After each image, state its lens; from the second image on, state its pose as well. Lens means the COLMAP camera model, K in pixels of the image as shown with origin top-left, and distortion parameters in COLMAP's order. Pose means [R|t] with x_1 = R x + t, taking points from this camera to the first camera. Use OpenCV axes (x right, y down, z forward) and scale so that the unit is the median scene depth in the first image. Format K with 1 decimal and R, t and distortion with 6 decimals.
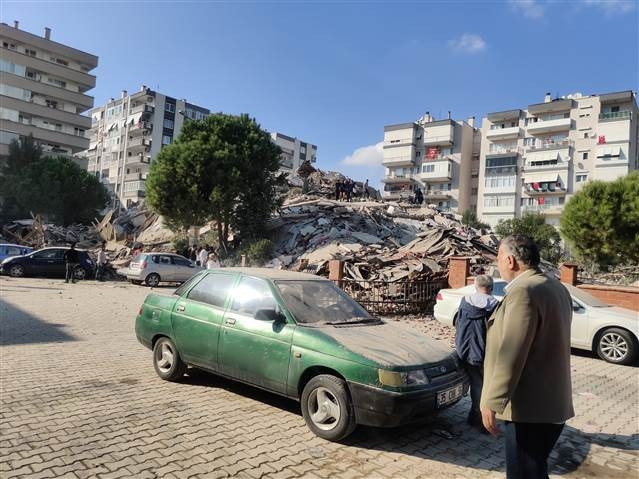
lens RADIAL K [[480.1, 0, 320.9], [0, 480.1, 244.5], [0, 0, 1]] dist [0.036809, -0.000794]
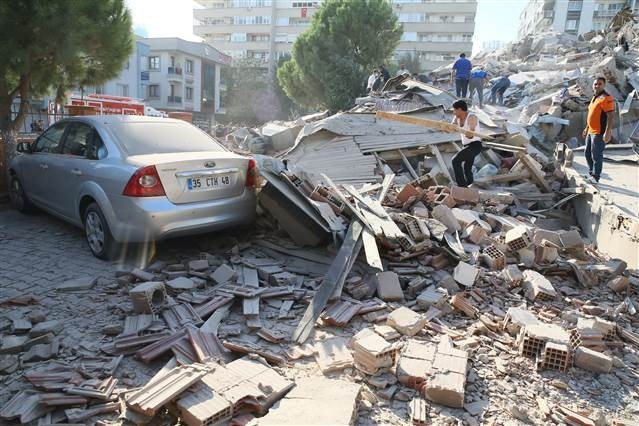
lens RADIAL K [[435.5, 0, 319.1], [0, 435.5, 216.2], [0, 0, 1]] dist [-0.094646, 0.075854]
pose [[0.480863, 0.126452, -0.867629, 0.231692], [0.013429, 0.988367, 0.151492, 0.020872], [0.876693, -0.084499, 0.473571, 0.184695]]
